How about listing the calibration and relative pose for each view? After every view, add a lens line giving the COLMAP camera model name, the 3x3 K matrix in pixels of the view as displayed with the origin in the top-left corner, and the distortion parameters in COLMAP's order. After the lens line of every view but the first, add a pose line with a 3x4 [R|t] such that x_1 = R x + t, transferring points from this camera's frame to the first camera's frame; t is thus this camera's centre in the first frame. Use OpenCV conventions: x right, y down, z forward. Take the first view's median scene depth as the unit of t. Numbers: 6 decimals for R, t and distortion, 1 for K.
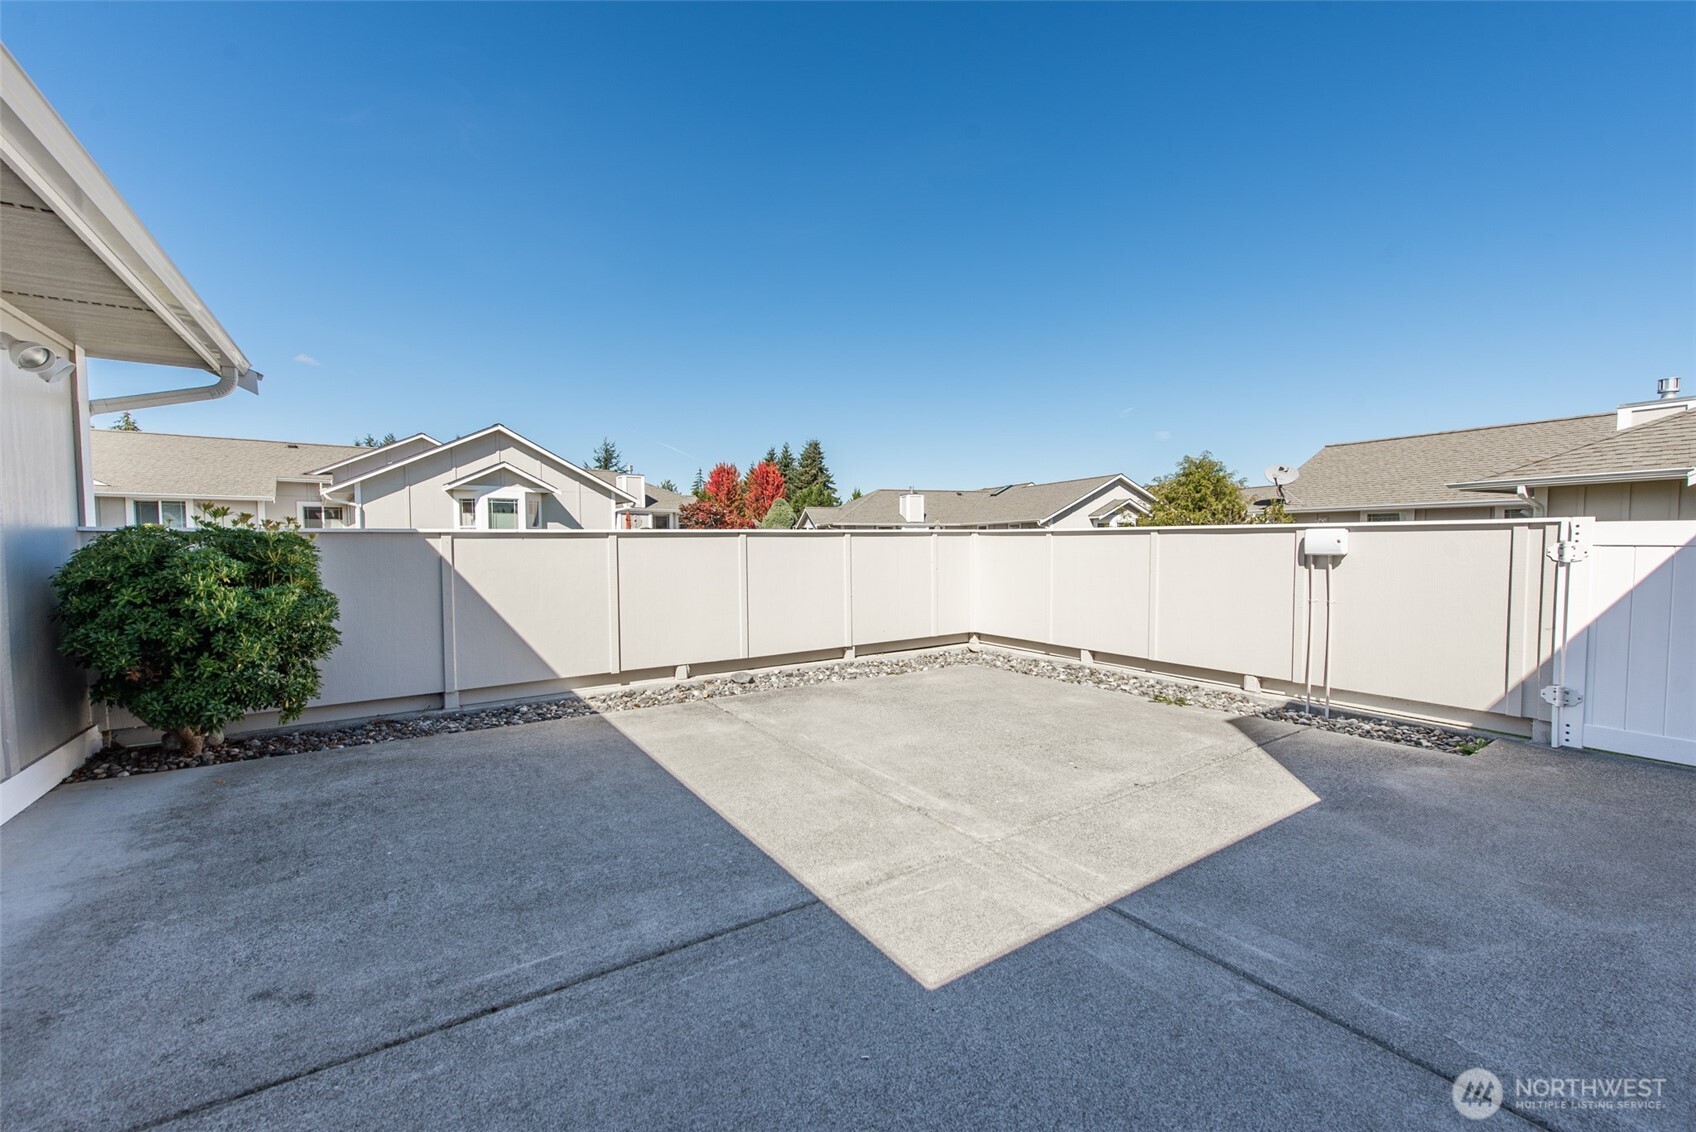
lens RADIAL K [[661.6, 0, 843.4], [0, 661.6, 570.8], [0, 0, 1]] dist [0.020222, -0.006907]
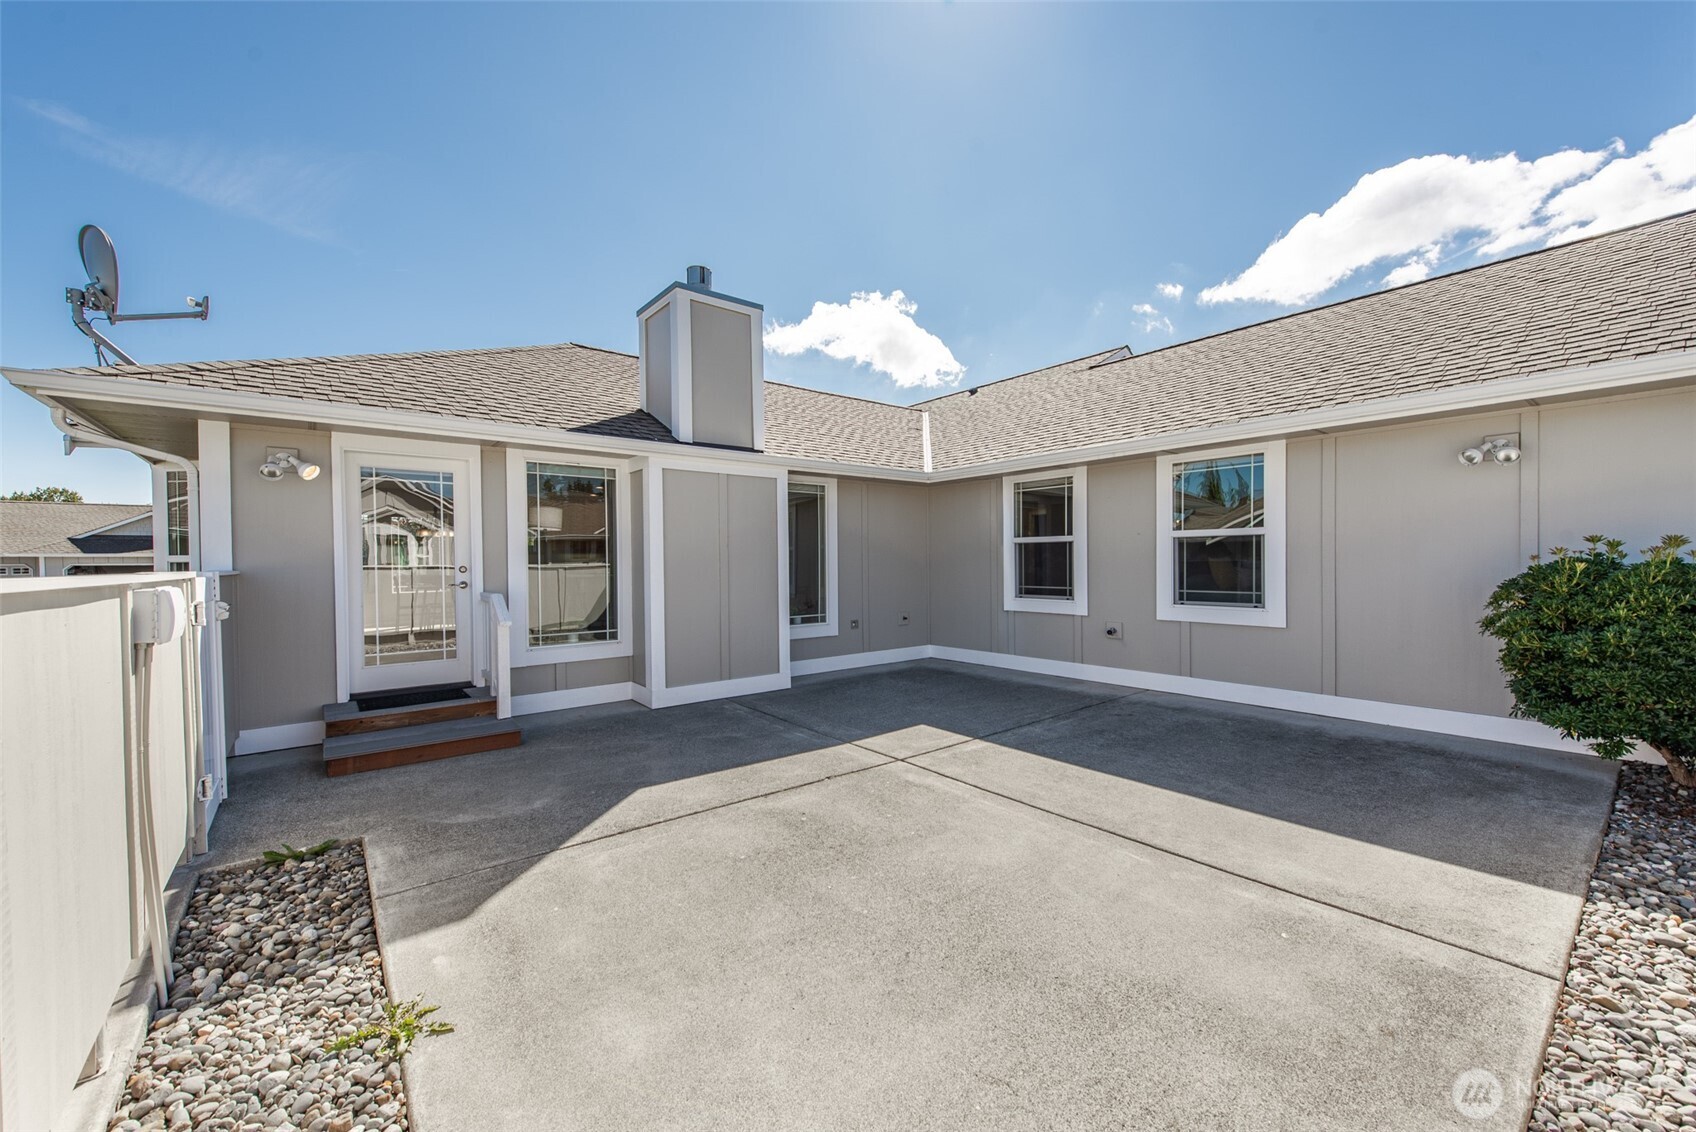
lens RADIAL K [[661.6, 0, 843.4], [0, 661.6, 570.8], [0, 0, 1]] dist [0.020222, -0.006907]
pose [[-0.995764, 0.019481, -0.089858, 0.360067], [0.014033, 0.998047, 0.060863, -0.121398], [0.090868, 0.059344, -0.994093, 1.900879]]
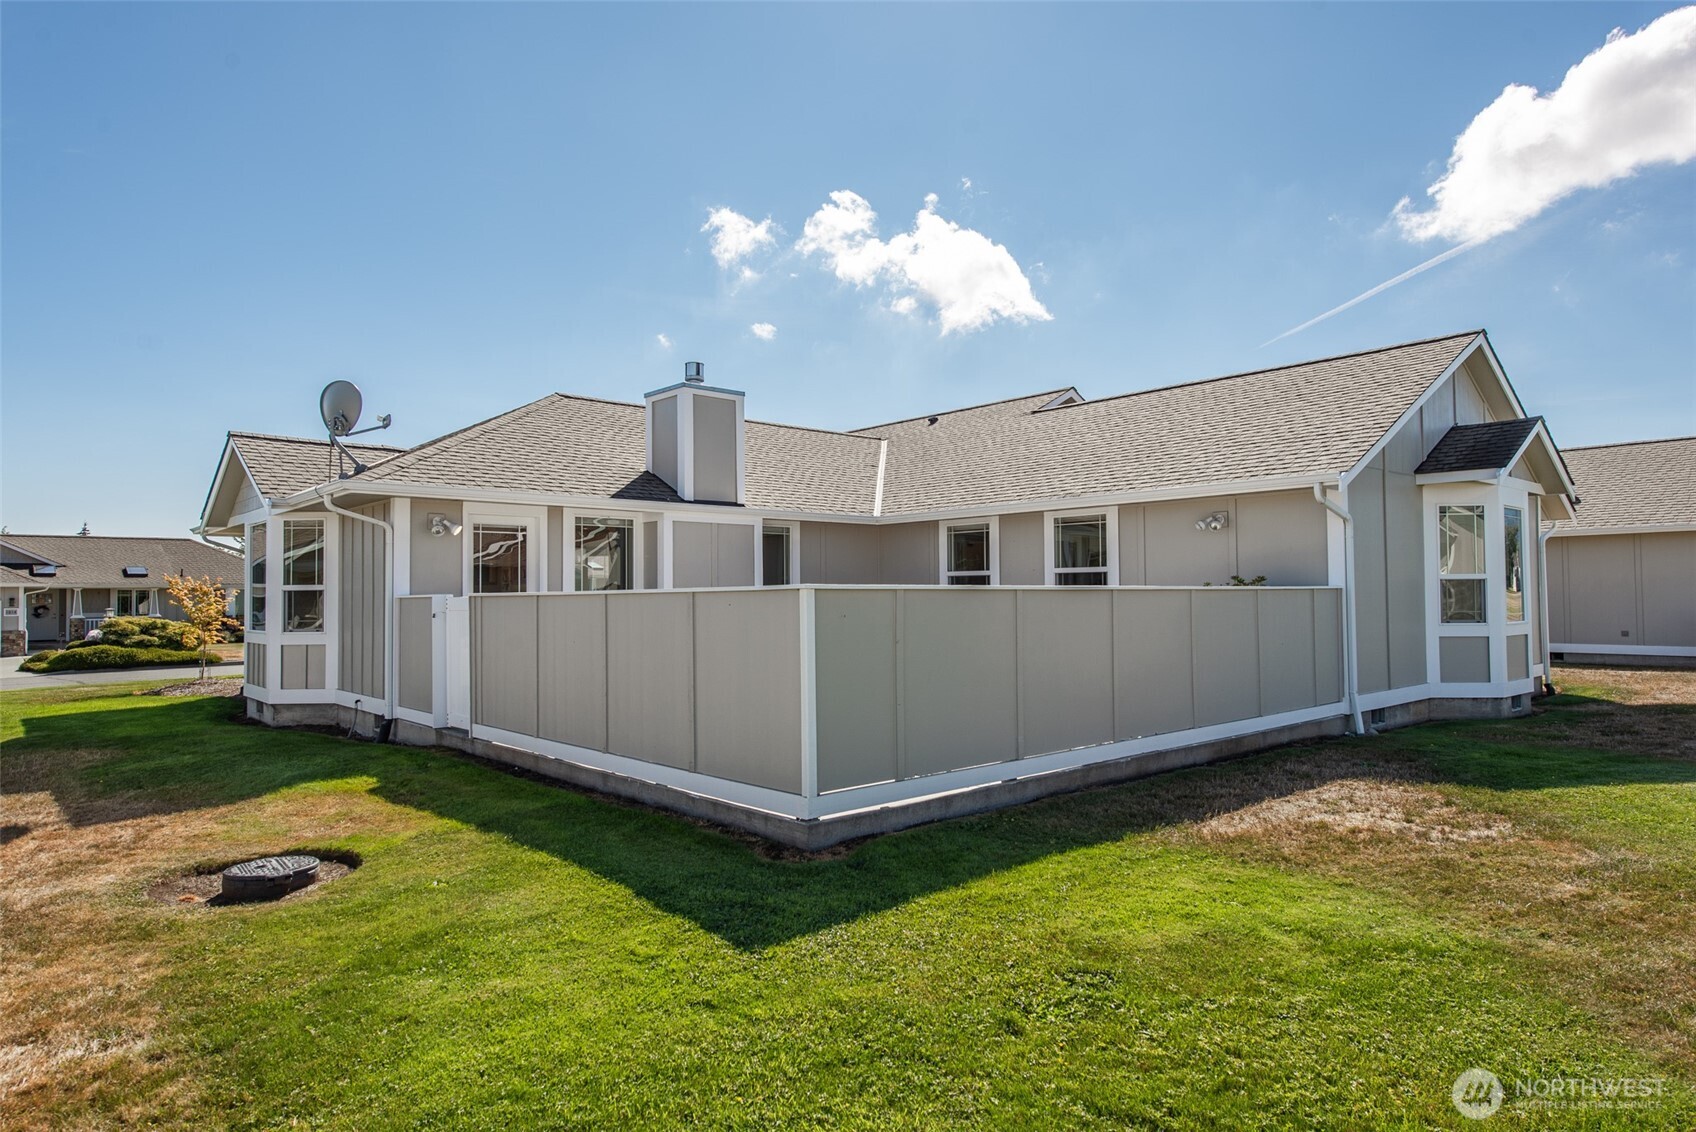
lens RADIAL K [[977.3, 0, 848.0], [0, 977.3, 566.0], [0, 0, 1]] dist [0.029696, -0.023028]
pose [[-0.988655, 0.011446, -0.149766, 0.558851], [0.009007, 0.999816, 0.016951, -0.178983], [0.149933, 0.015410, -0.988576, 3.459316]]
